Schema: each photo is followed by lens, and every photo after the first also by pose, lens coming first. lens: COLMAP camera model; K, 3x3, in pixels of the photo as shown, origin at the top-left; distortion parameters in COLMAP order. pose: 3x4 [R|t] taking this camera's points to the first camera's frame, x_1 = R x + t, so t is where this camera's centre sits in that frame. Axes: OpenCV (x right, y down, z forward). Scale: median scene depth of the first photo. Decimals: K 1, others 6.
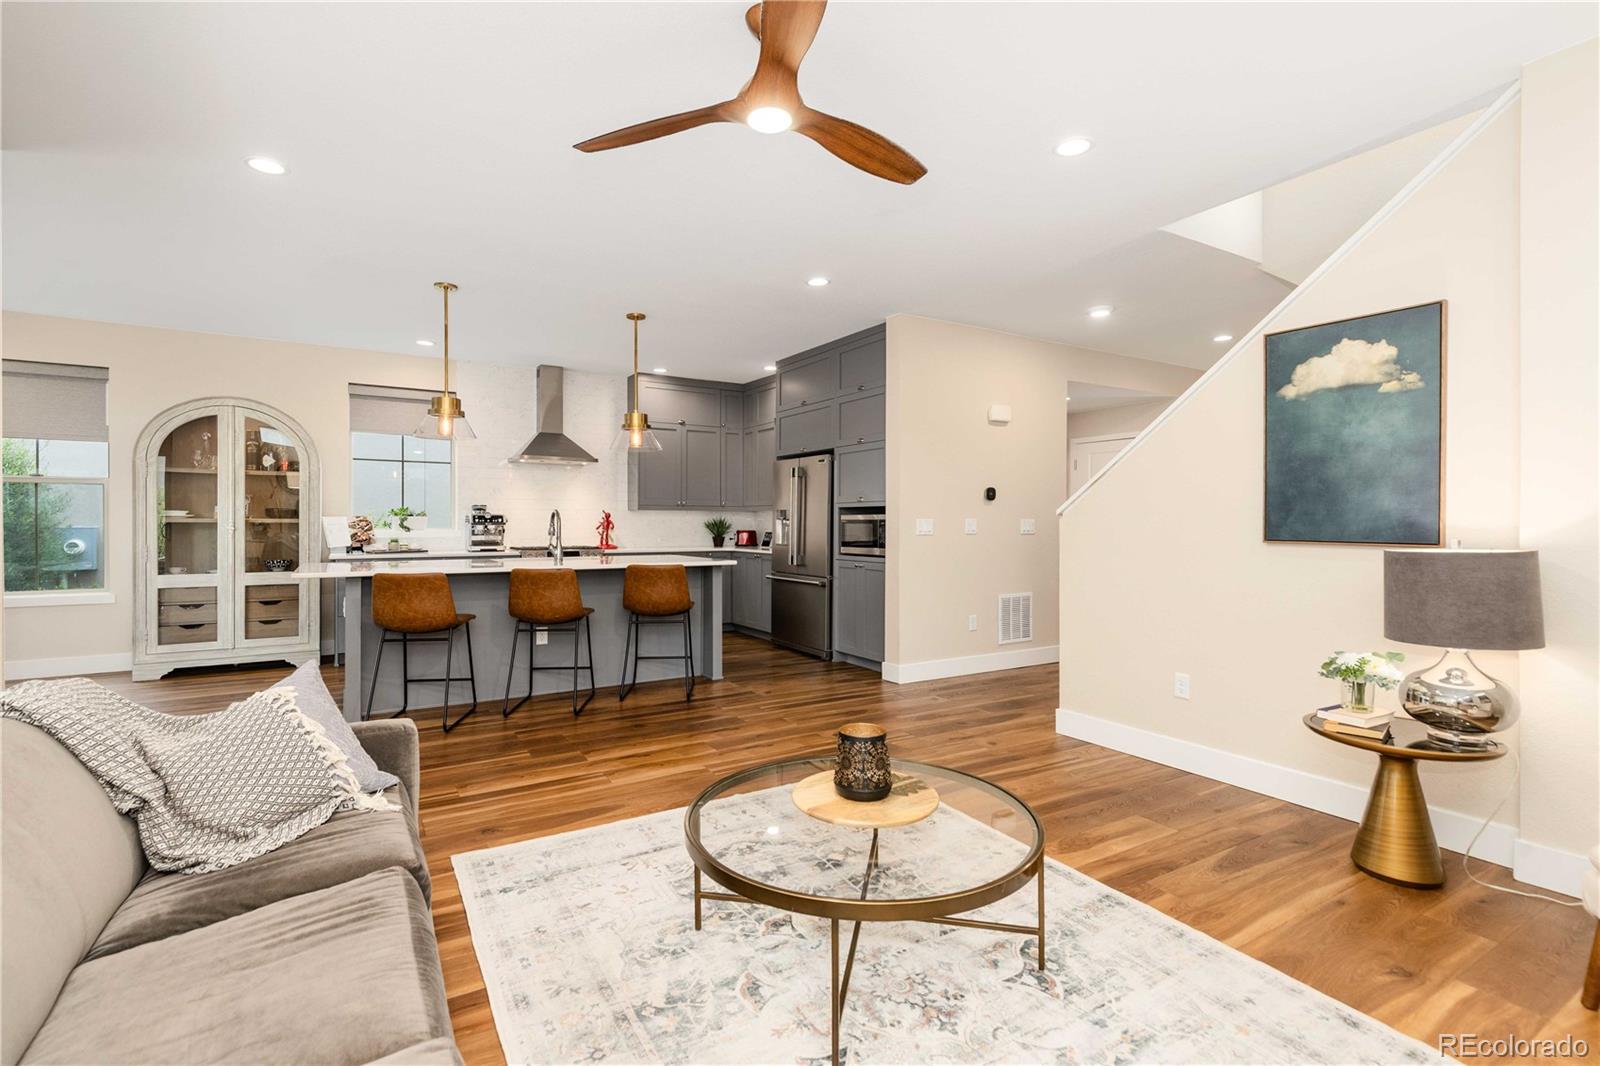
lens RADIAL K [[731.2, 0, 791.3], [0, 731.2, 521.9], [0, 0, 1]] dist [0.009899, -0.000438]
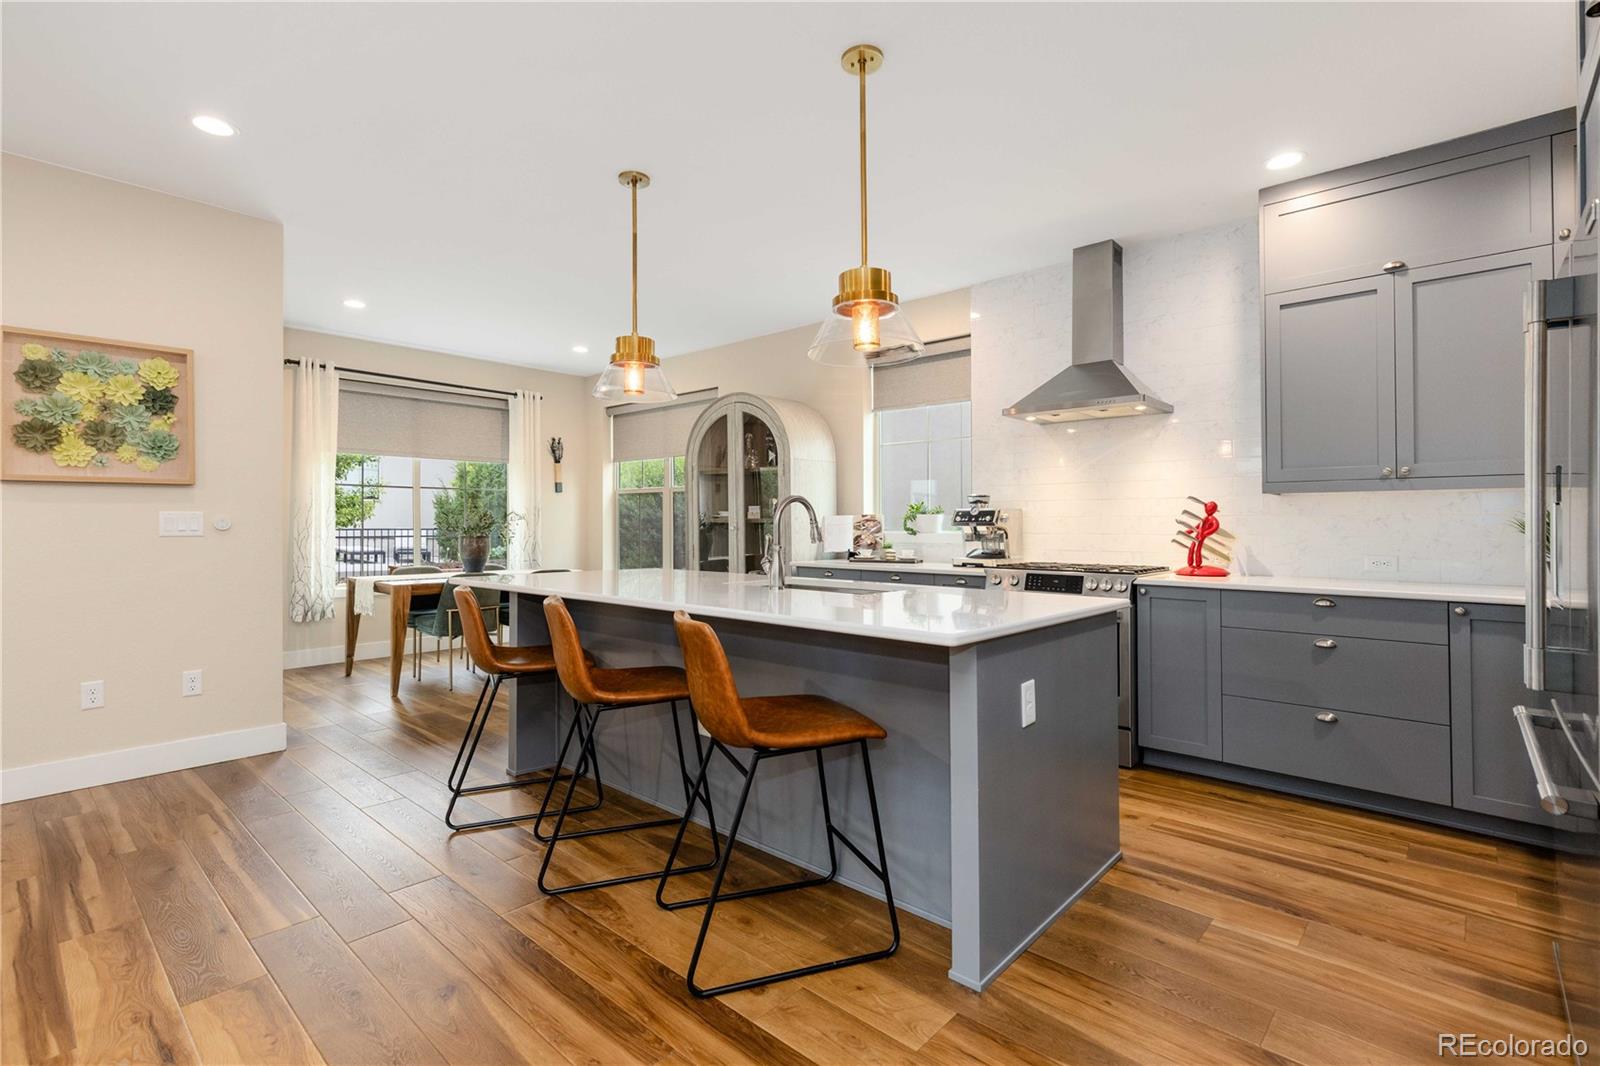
lens RADIAL K [[731.2, 0, 801.2], [0, 731.2, 517.4], [0, 0, 1]] dist [0.009899, -0.000438]
pose [[0.274173, -0.009985, -0.961628, 0.364096], [-0.001759, 0.999939, -0.010884, 0.008649], [0.961679, 0.004676, 0.274139, 1.505730]]
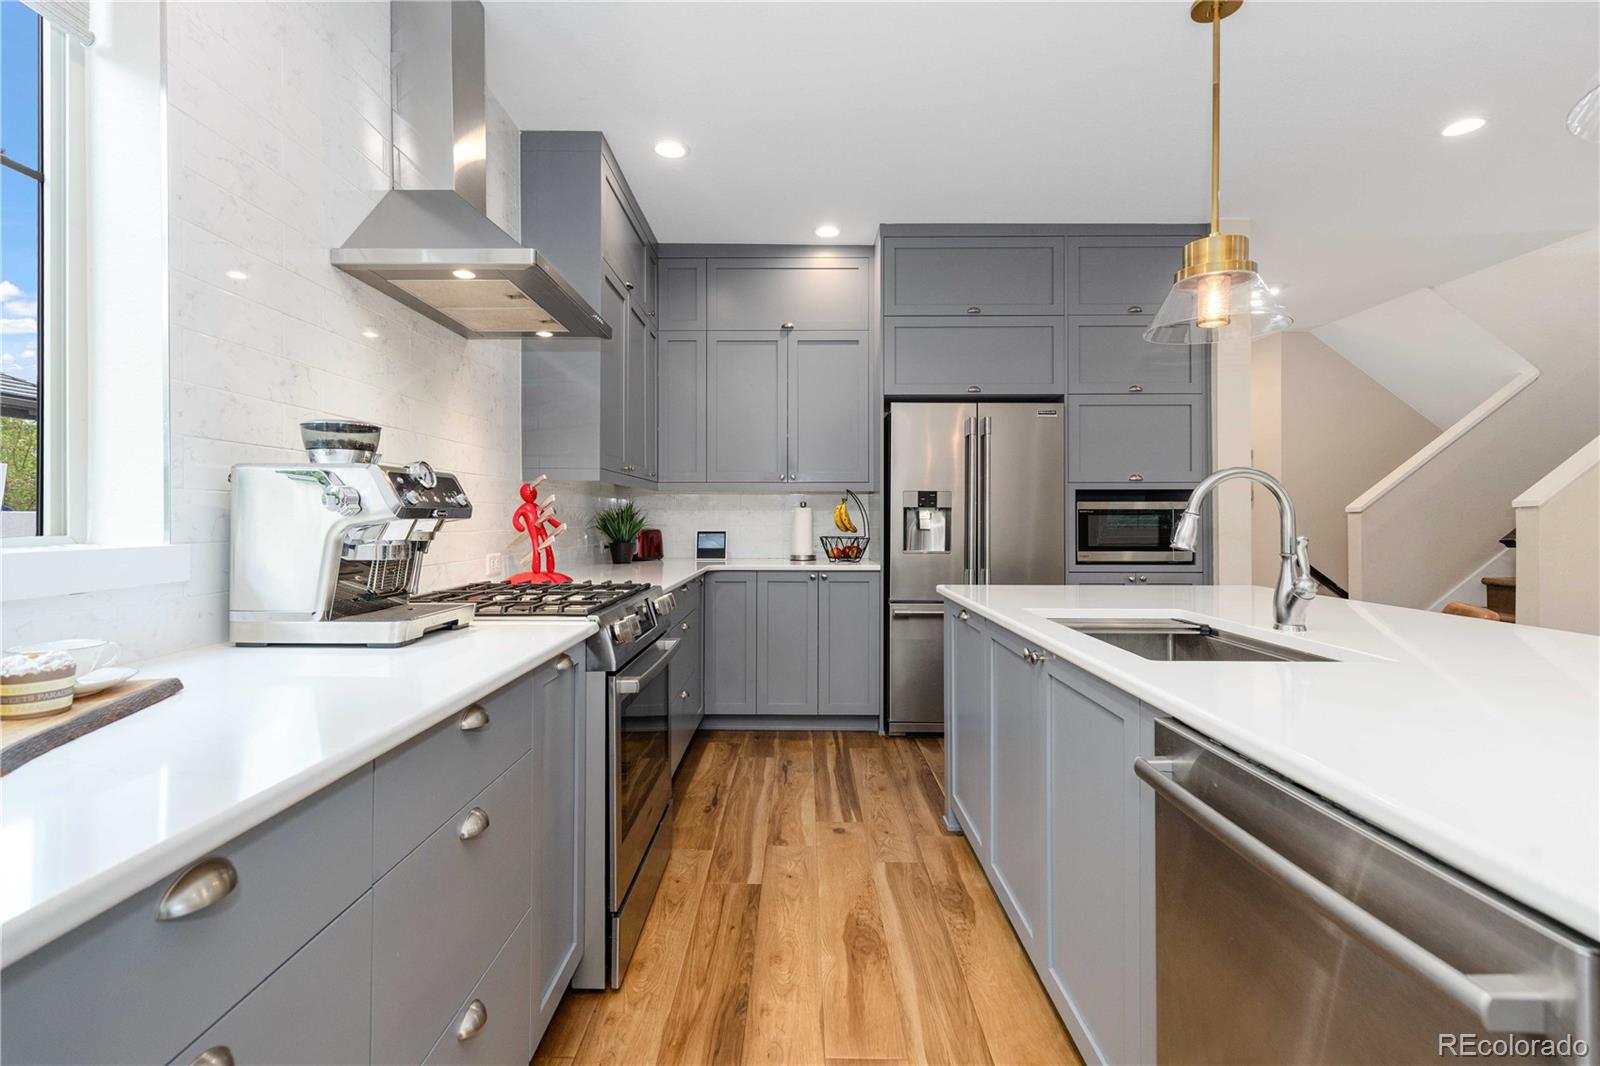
lens RADIAL K [[731.2, 0, 793.2], [0, 731.2, 510.9], [0, 0, 1]] dist [0.009899, -0.000438]
pose [[0.531085, 0.006403, 0.847294, -1.224190], [-0.002336, 0.999979, -0.006092, 0.007101], [-0.847315, 0.001256, 0.531089, 1.764960]]
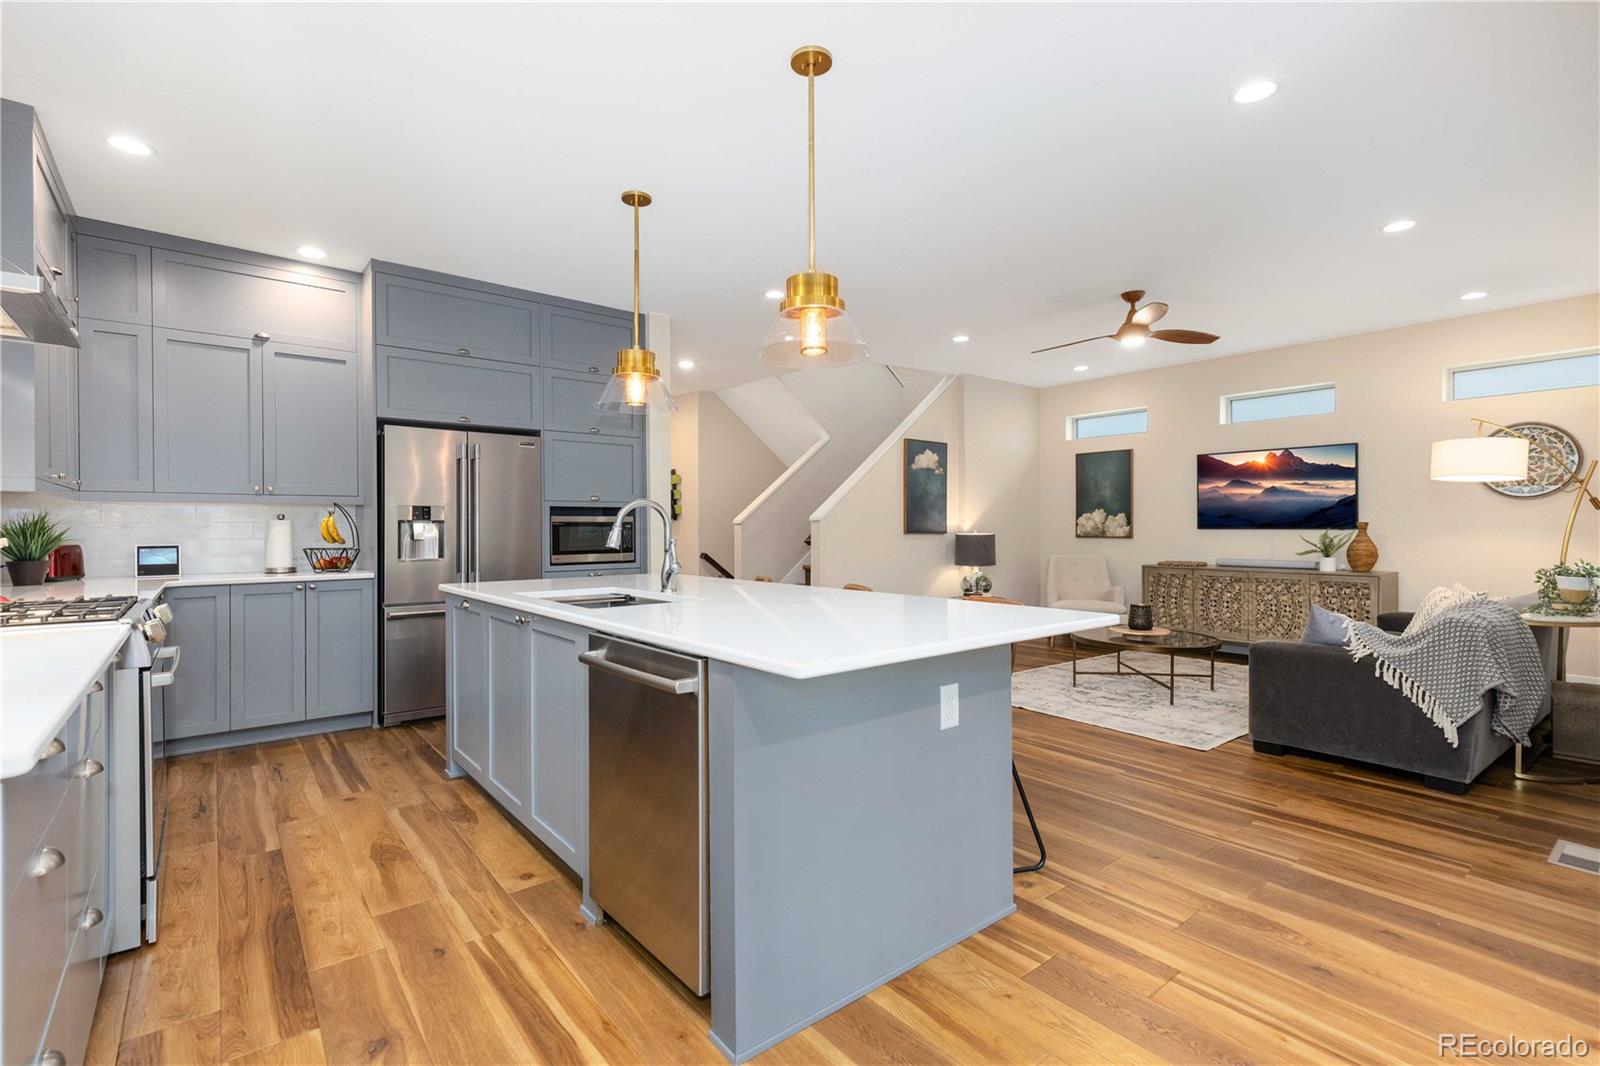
lens RADIAL K [[731.2, 0, 789.8], [0, 731.2, 526.9], [0, 0, 1]] dist [0.009899, -0.000438]
pose [[-0.123711, -0.000839, 0.992318, -1.542321], [0.001487, 0.999998, 0.001030, 0.005374], [-0.992317, 0.001603, -0.123709, 1.701750]]
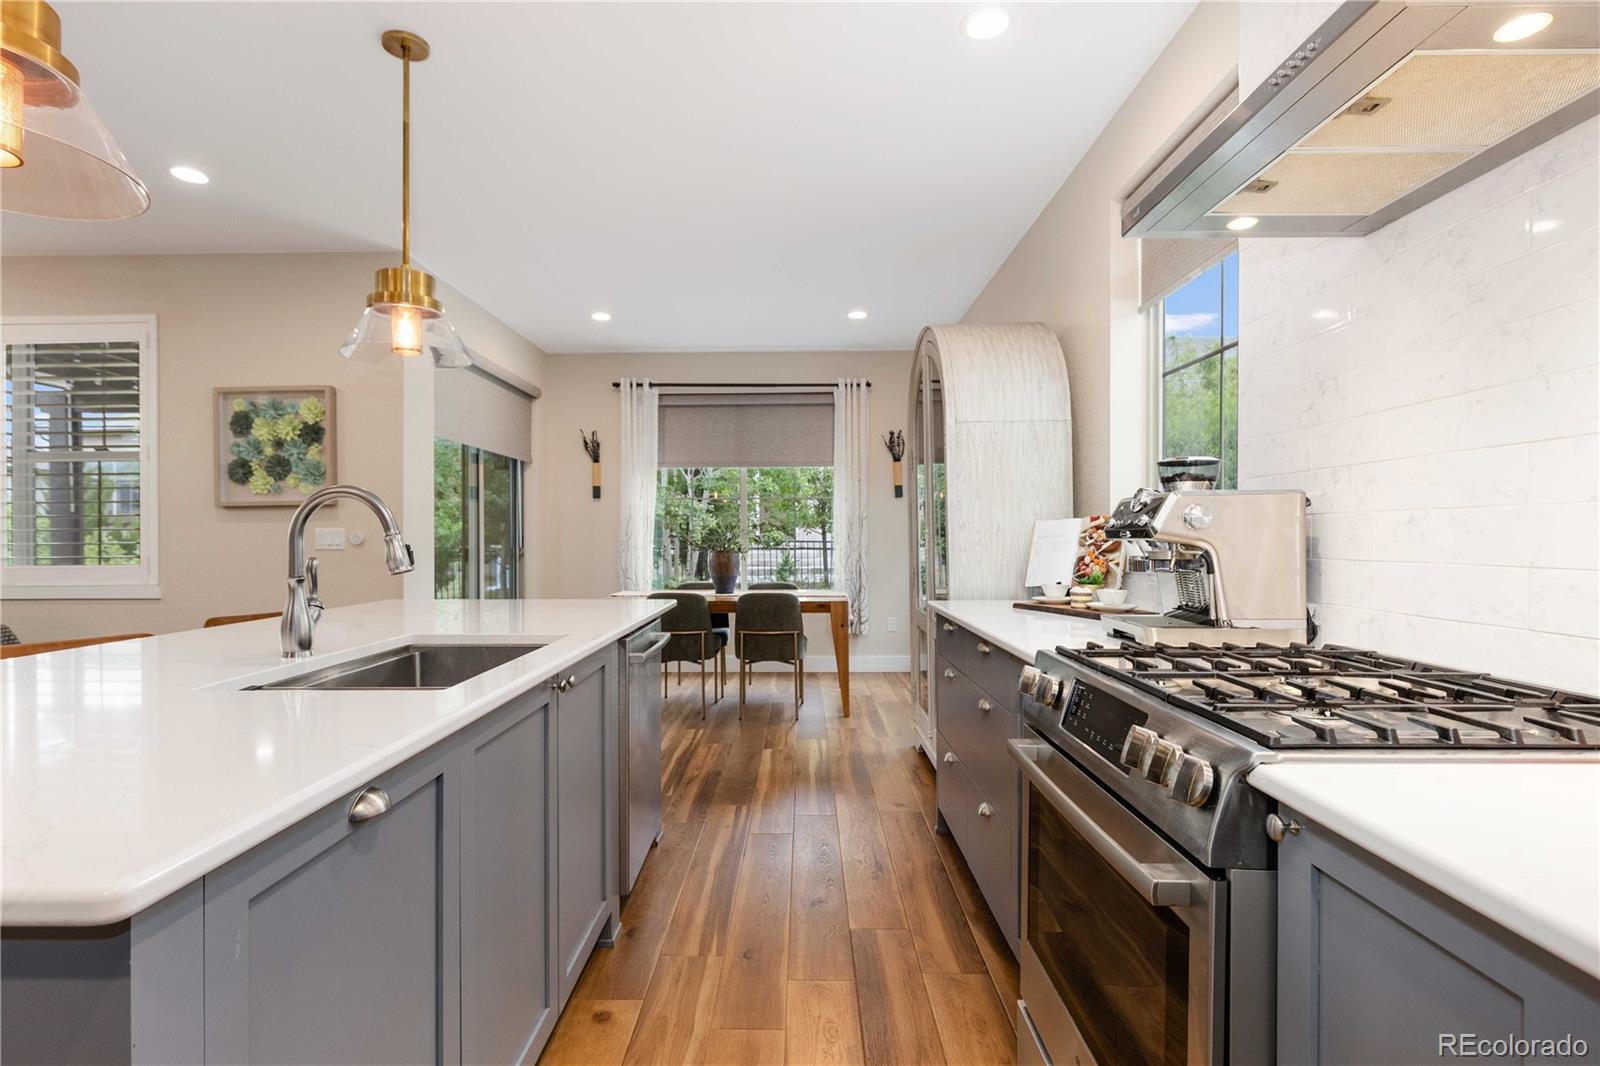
lens RADIAL K [[796.6, 0, 794.5], [0, 796.6, 540.0], [0, 0, 1]] dist [-0.015469, -0.000990]
pose [[-0.525305, 0.004757, -0.850901, -0.249805], [0.004517, 0.999986, 0.002803, 0.008862], [0.850902, -0.002371, -0.525319, 2.353065]]
